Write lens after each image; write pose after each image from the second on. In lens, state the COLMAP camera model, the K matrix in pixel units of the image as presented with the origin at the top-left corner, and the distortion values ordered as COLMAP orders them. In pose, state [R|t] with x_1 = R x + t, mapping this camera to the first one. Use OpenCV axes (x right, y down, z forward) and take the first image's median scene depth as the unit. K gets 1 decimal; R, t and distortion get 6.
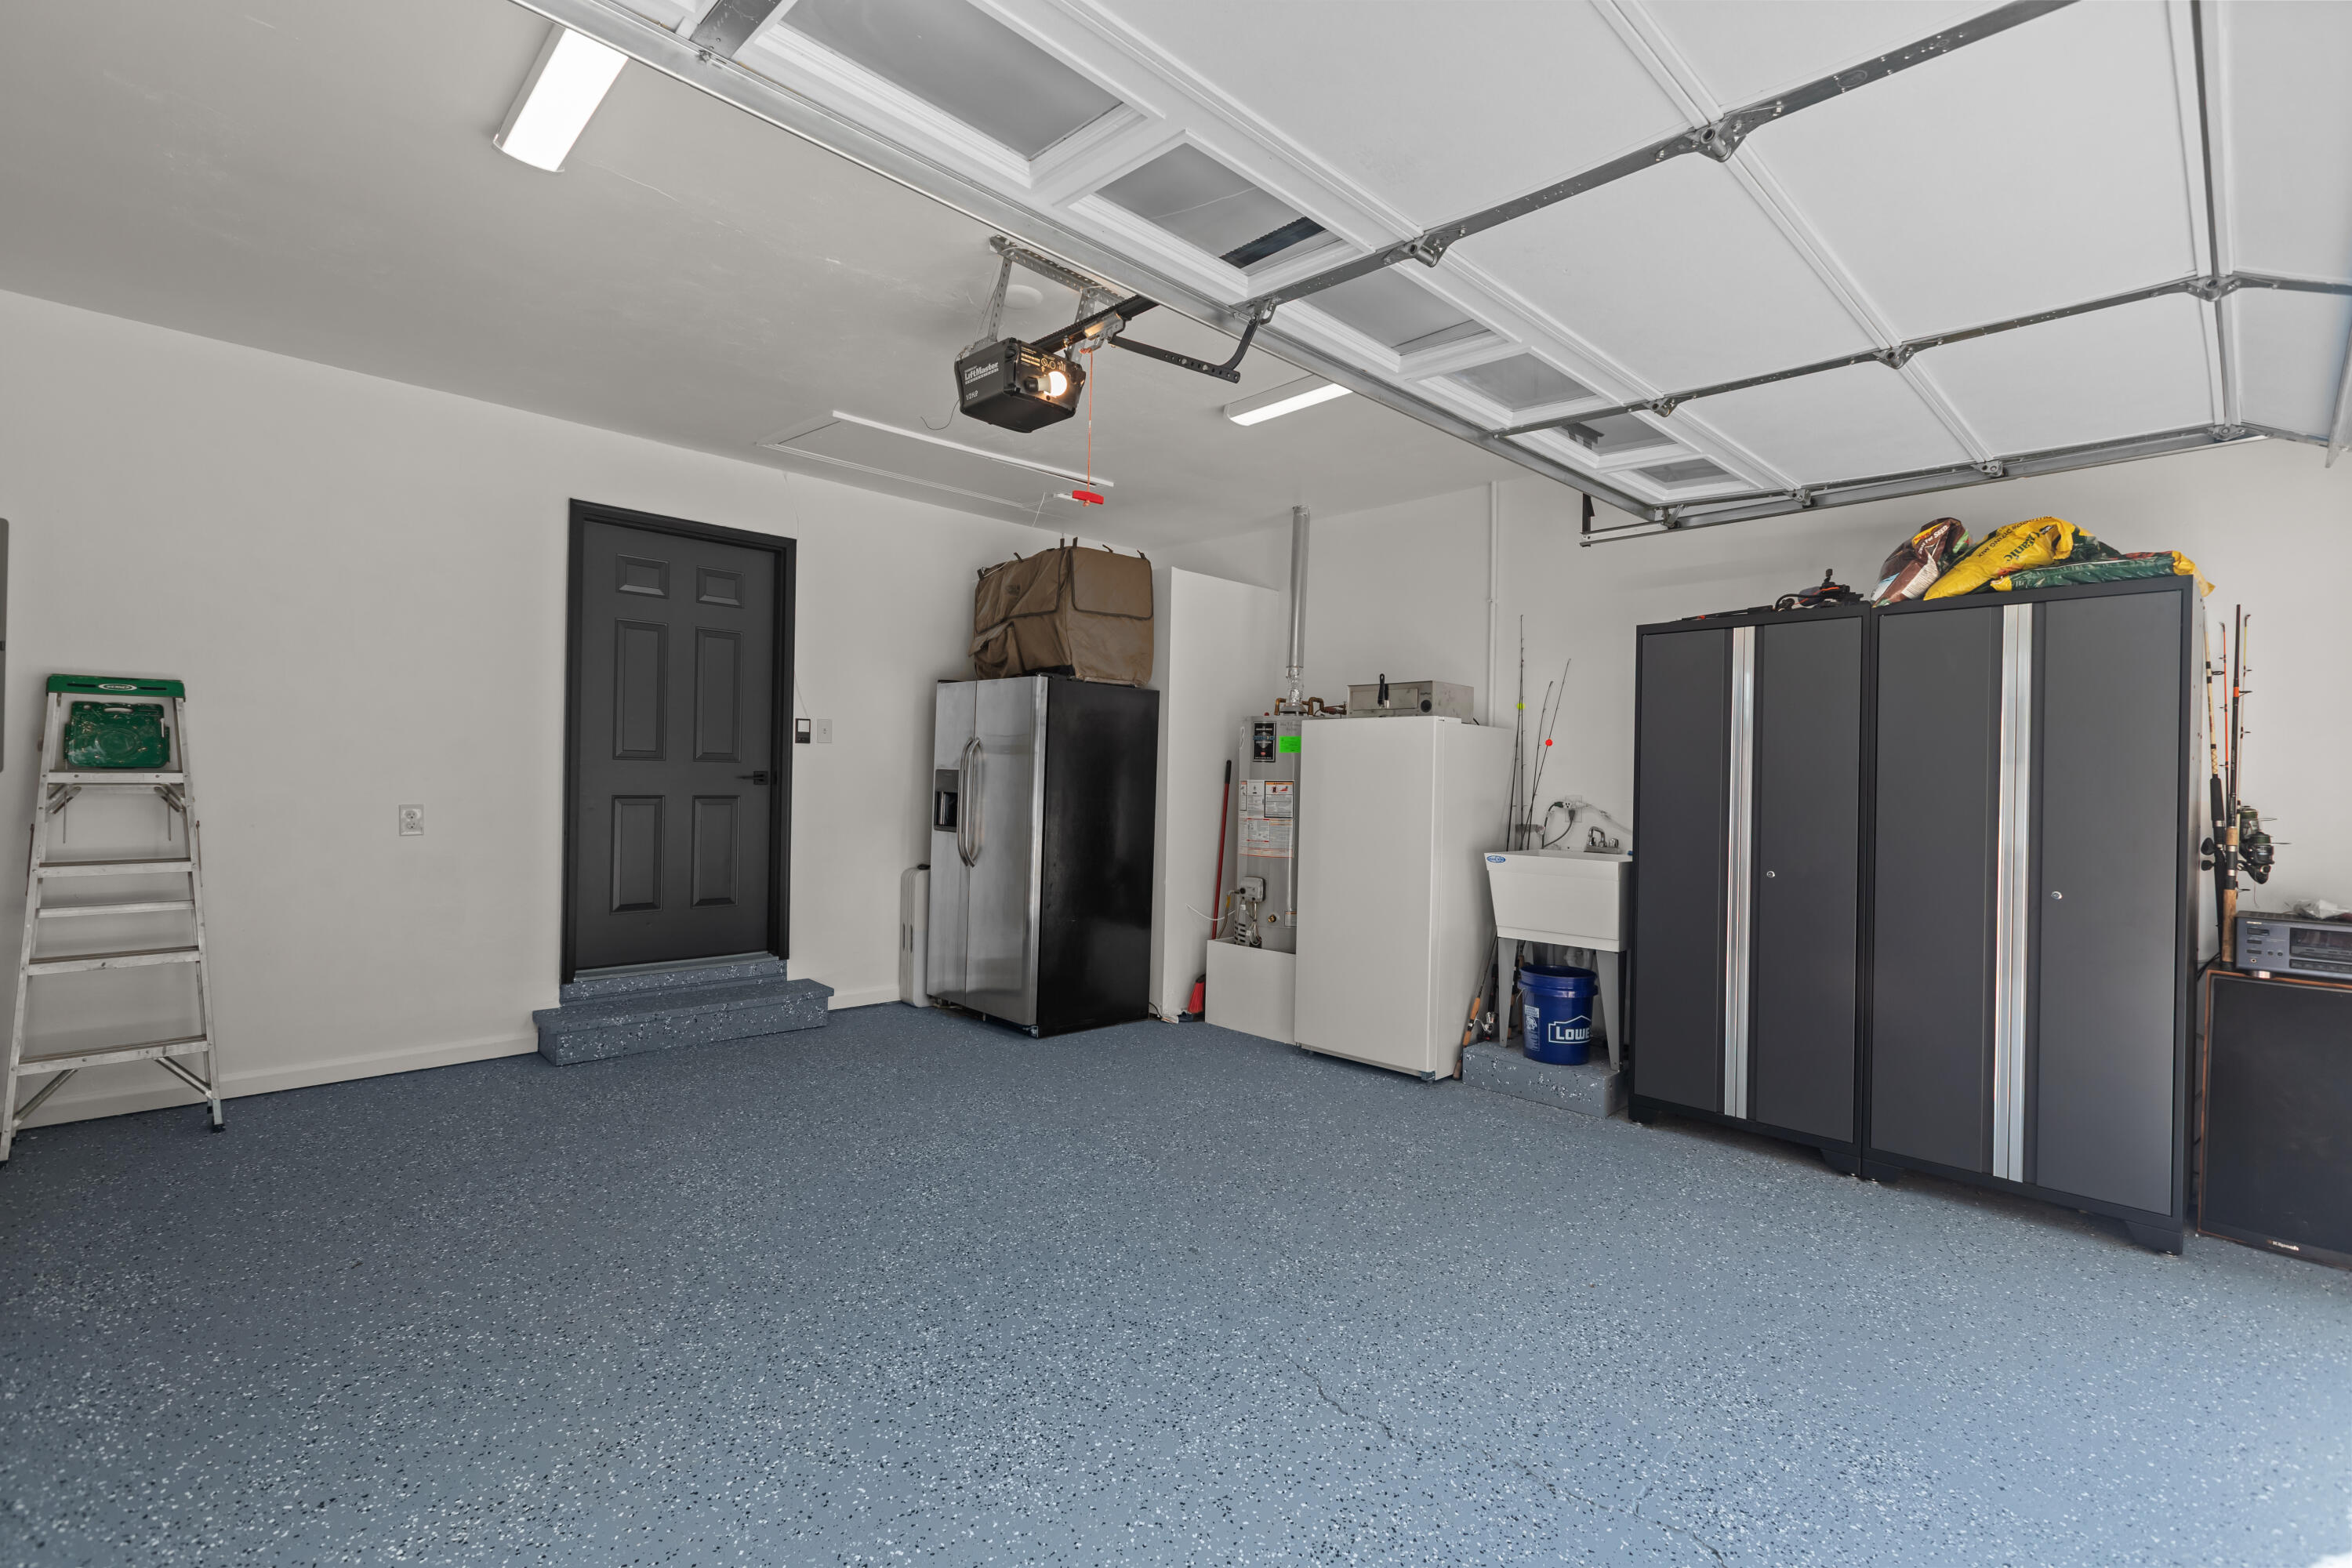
lens RADIAL K [[1057.0, 0, 1171.1], [0, 1057.0, 779.5], [0, 0, 1]] dist [0.002346, 0.000619]
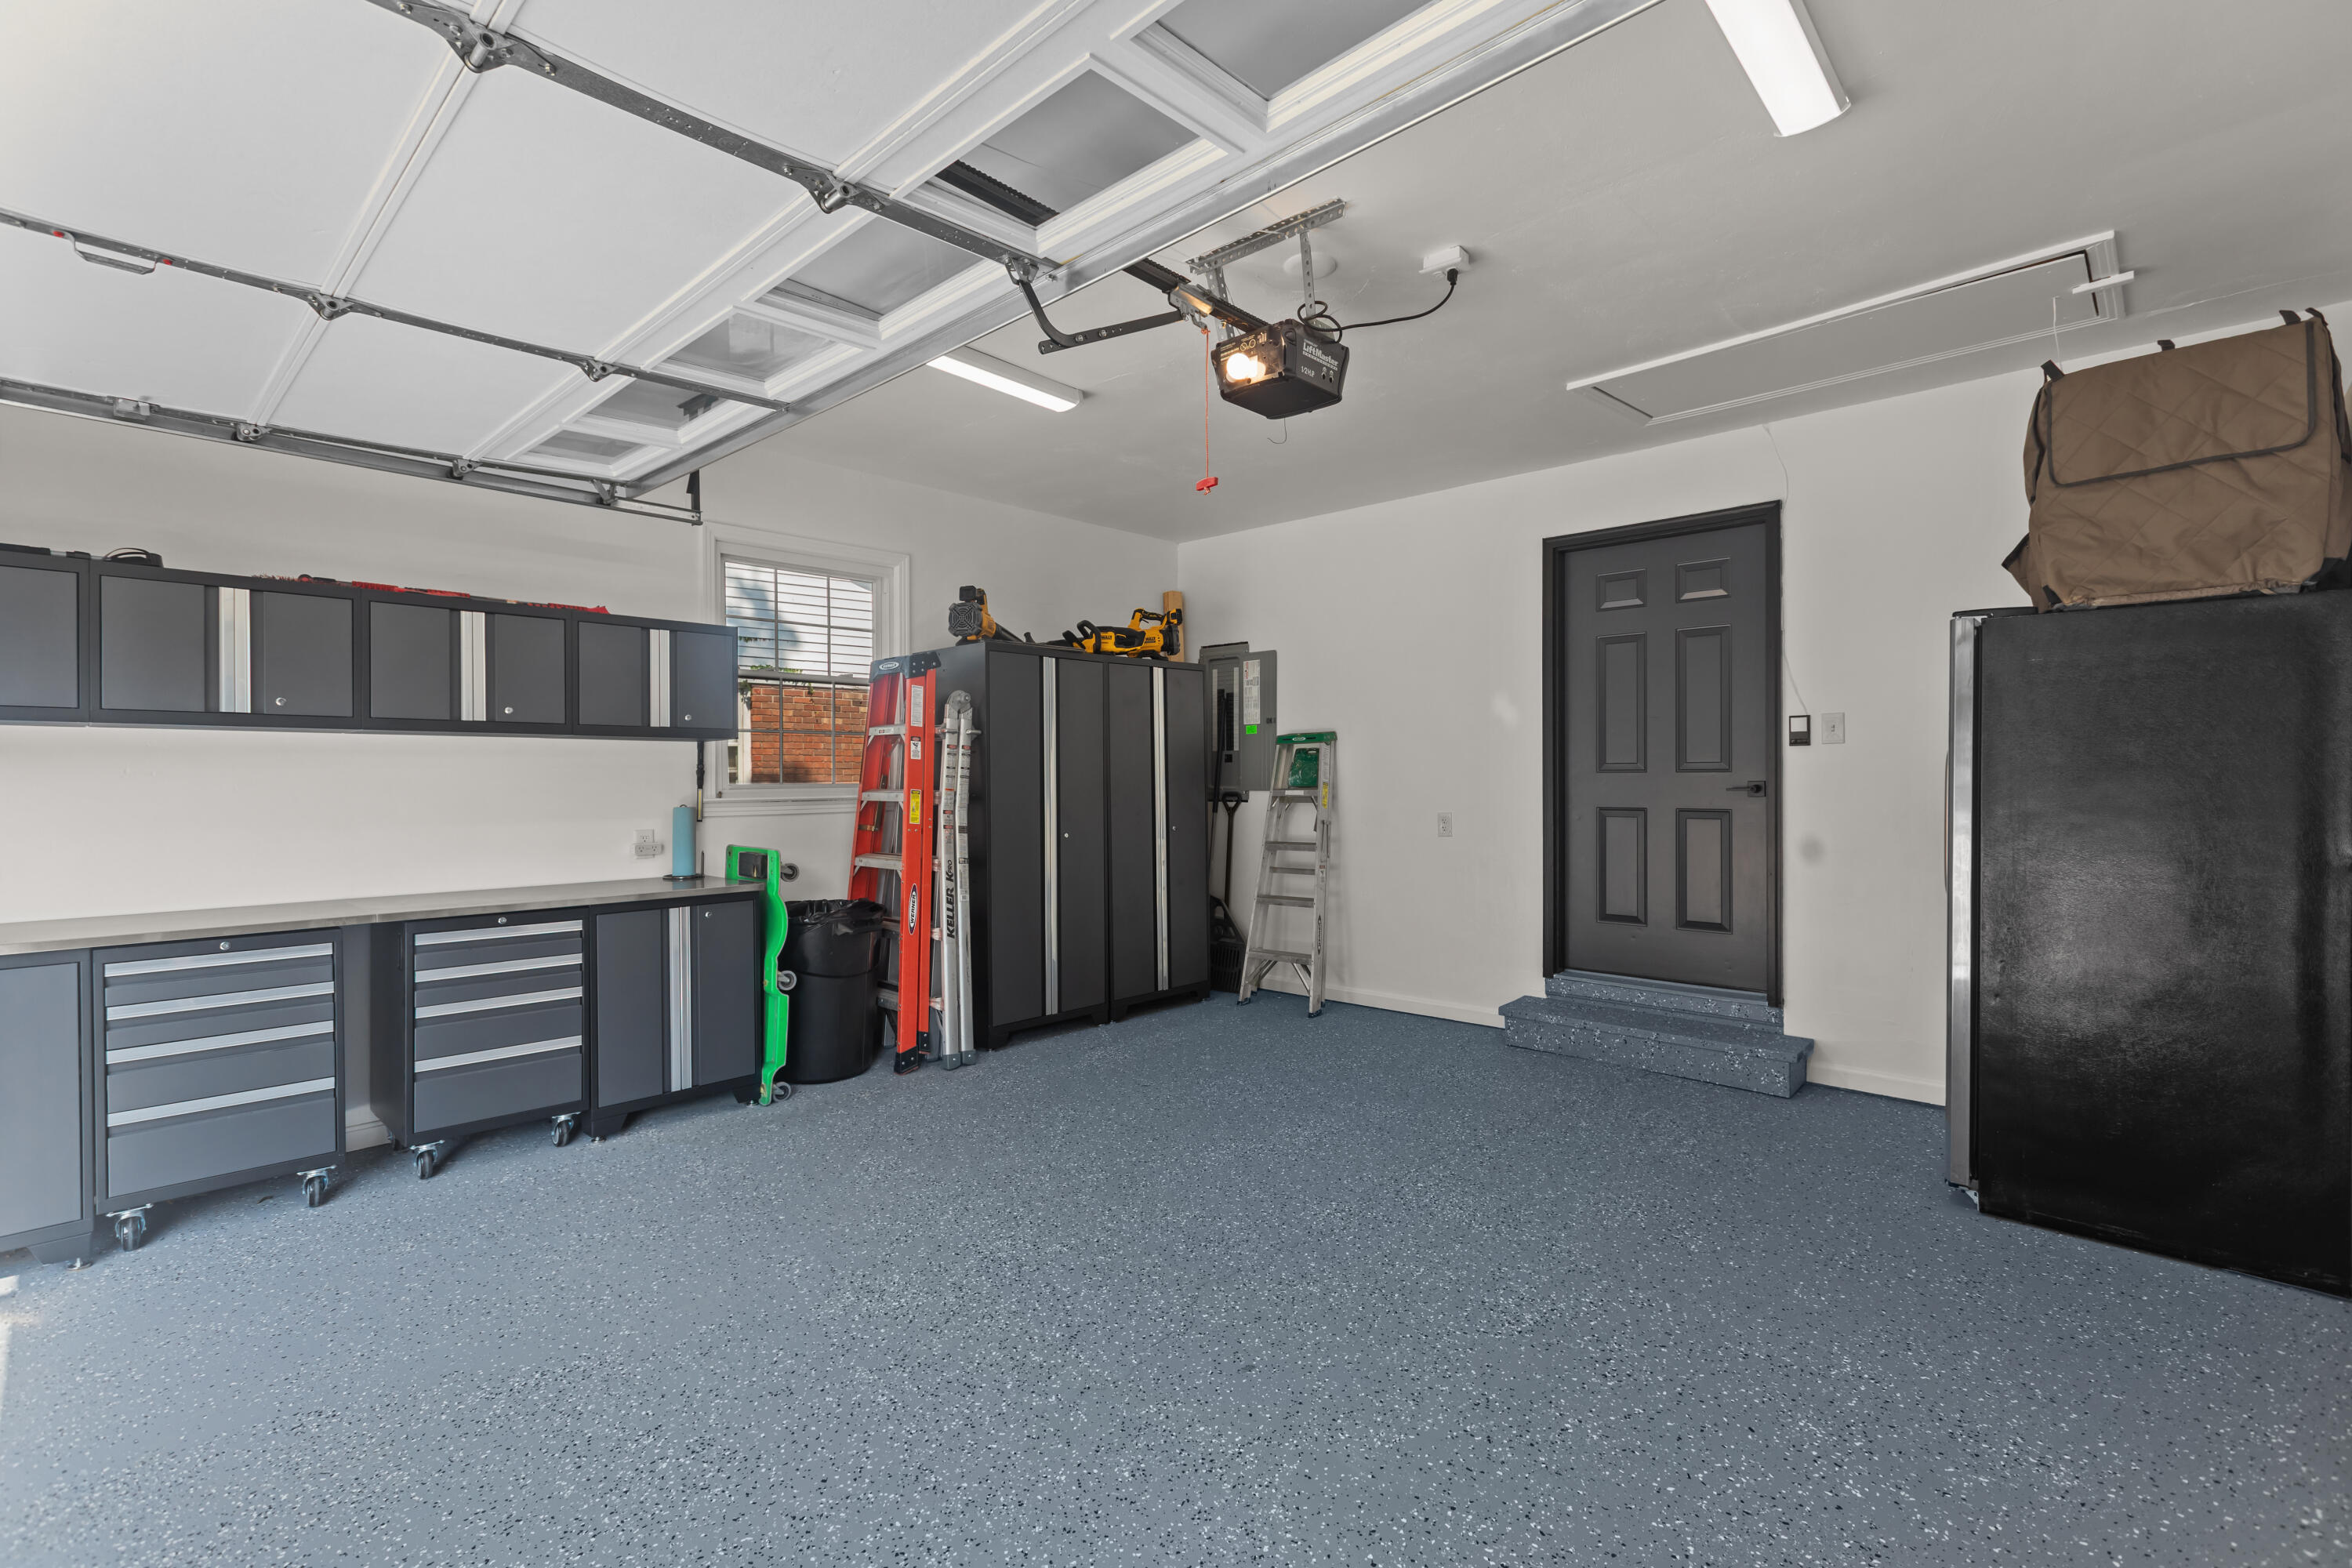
lens RADIAL K [[1057.0, 0, 1171.1], [0, 1057.0, 779.5], [0, 0, 1]] dist [0.002346, 0.000619]
pose [[0.038620, -0.020889, -0.999036, 0.512239], [0.002120, 0.999781, -0.020823, 0.008665], [0.999252, -0.001314, 0.038656, 0.560772]]
